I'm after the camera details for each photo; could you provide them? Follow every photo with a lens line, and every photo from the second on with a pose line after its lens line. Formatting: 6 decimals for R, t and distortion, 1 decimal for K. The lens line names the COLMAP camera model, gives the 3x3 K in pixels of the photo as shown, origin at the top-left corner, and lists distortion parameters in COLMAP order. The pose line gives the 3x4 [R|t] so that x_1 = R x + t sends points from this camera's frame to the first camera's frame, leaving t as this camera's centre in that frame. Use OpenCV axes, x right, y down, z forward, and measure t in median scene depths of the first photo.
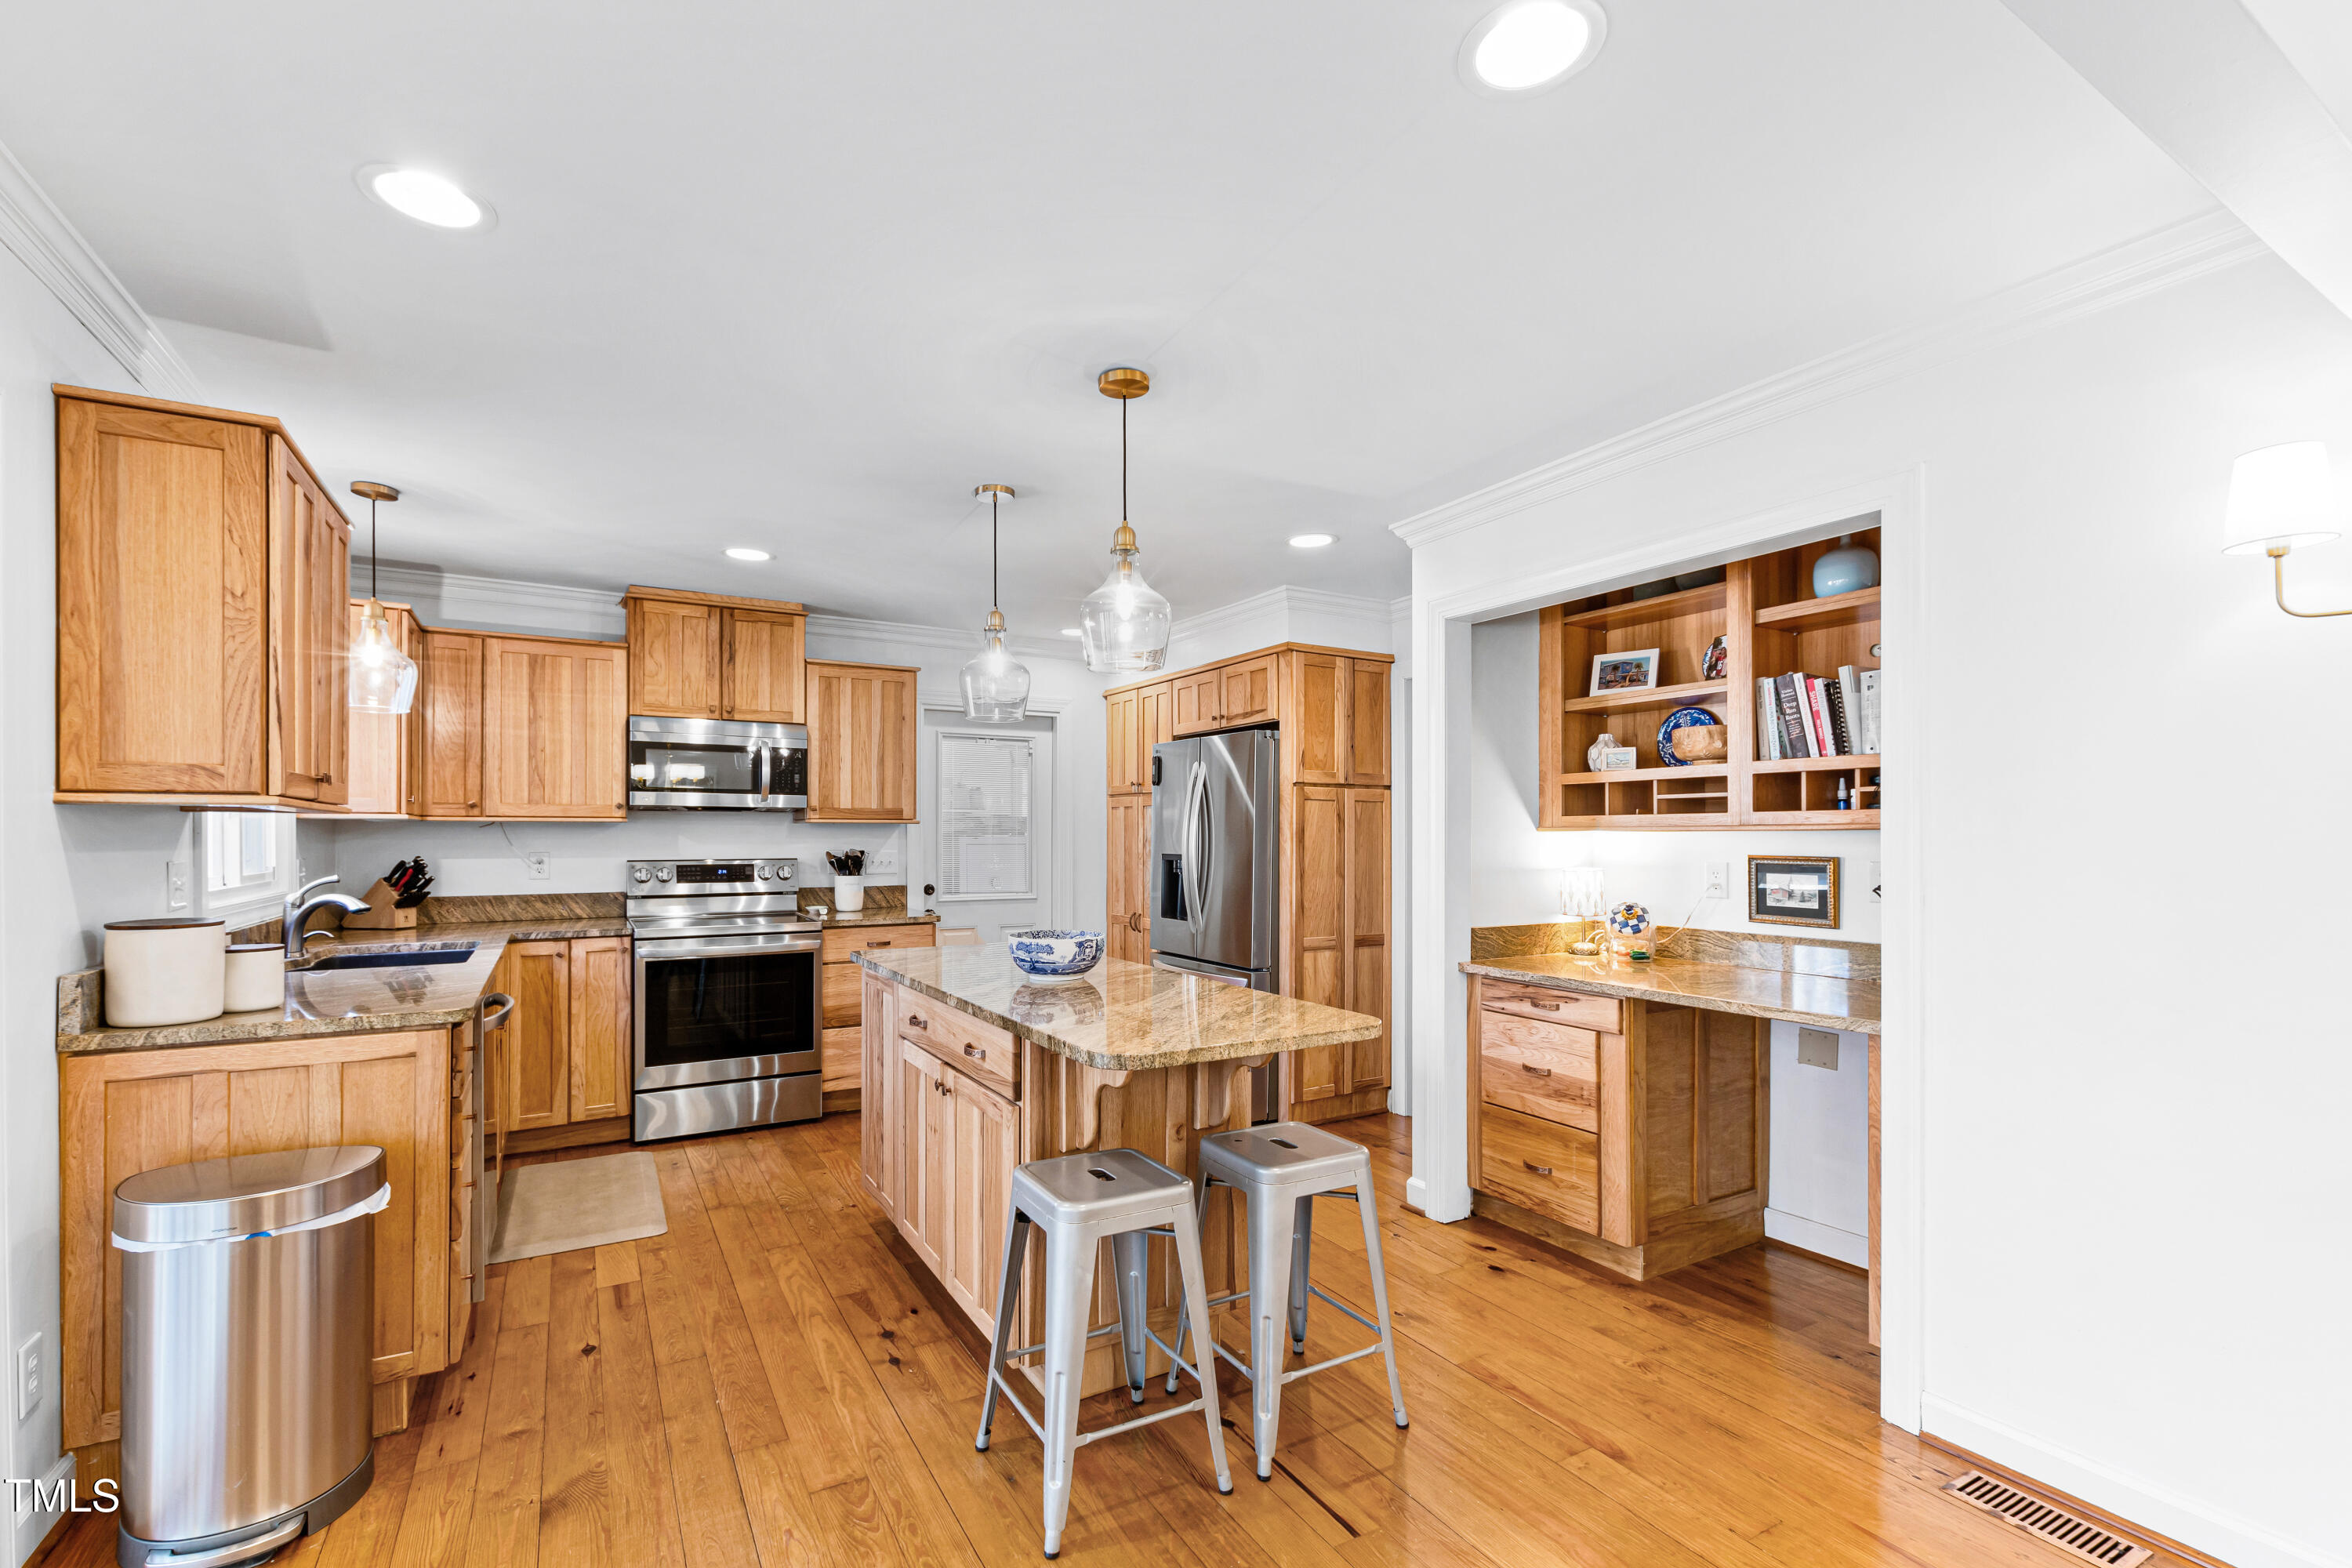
lens RADIAL K [[1017.1, 0, 1166.8], [0, 1017.1, 834.0], [0, 0, 1]] dist [0.008986, -0.002196]
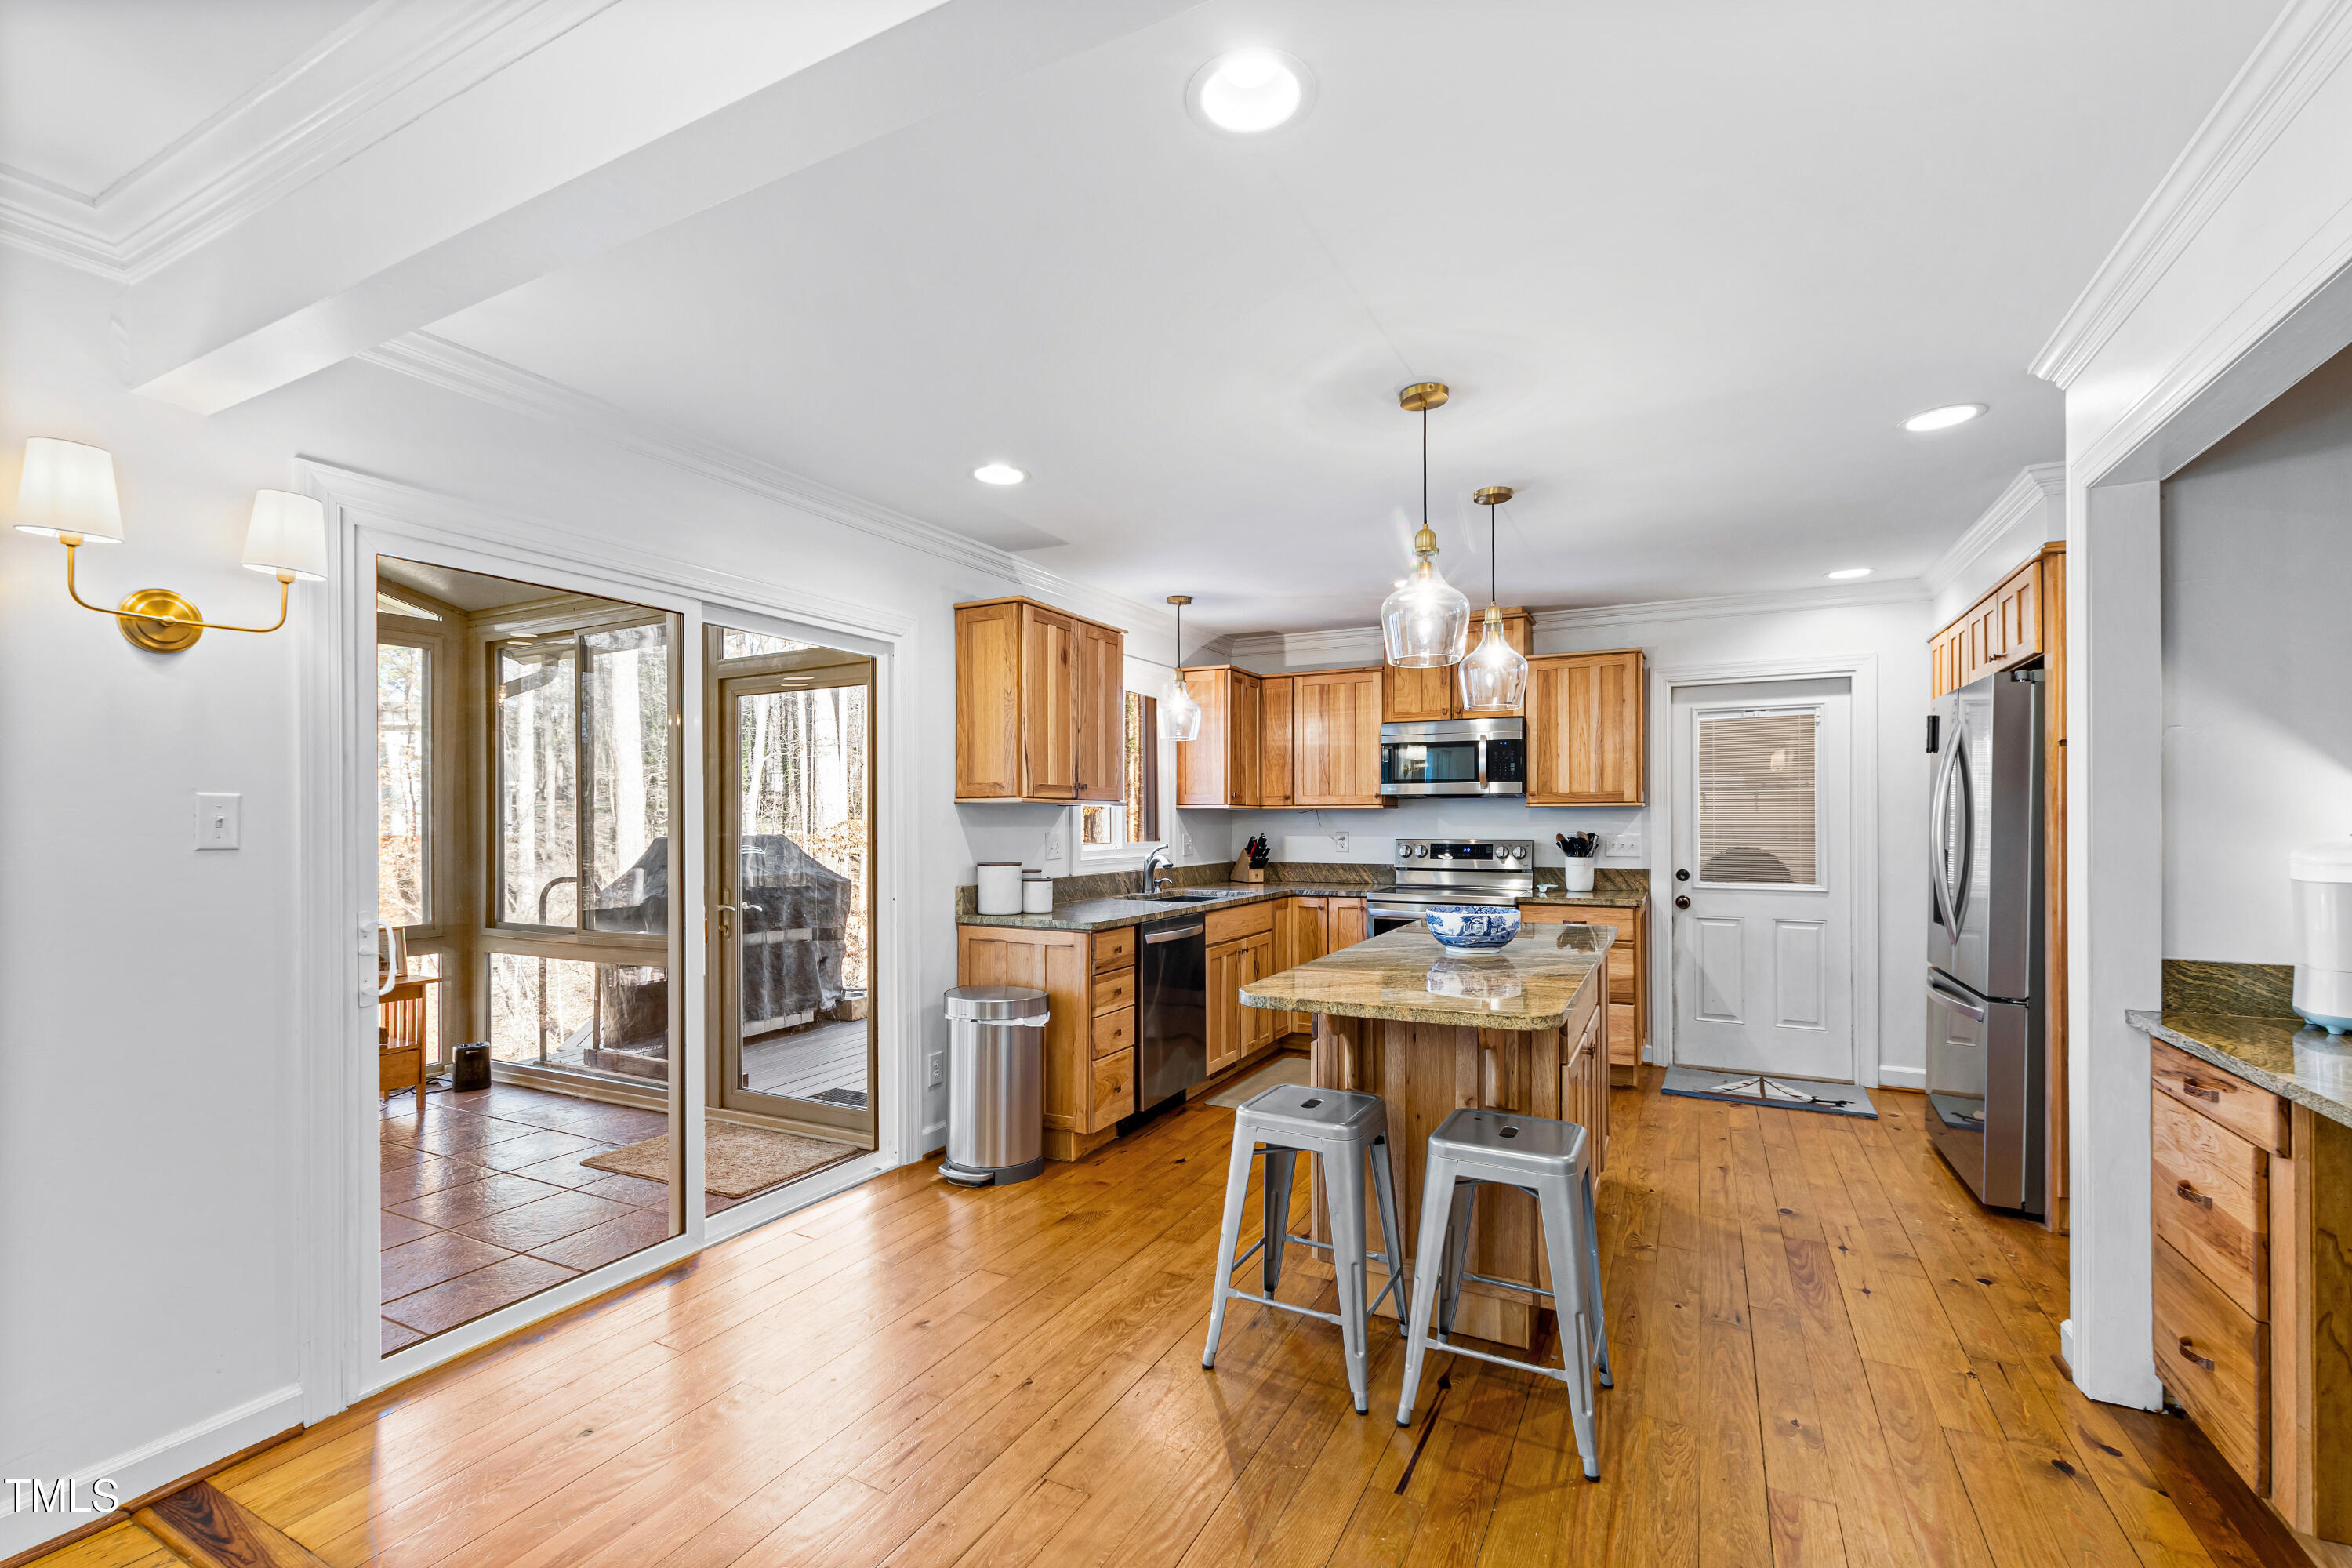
lens RADIAL K [[1017.1, 0, 1177.2], [0, 1017.1, 822.4], [0, 0, 1]] dist [0.008986, -0.002196]
pose [[0.542444, -0.000334, -0.840092, 0.476393], [0.003077, 0.999994, 0.001590, 0.003512], [0.840087, -0.003447, 0.542441, 0.129544]]
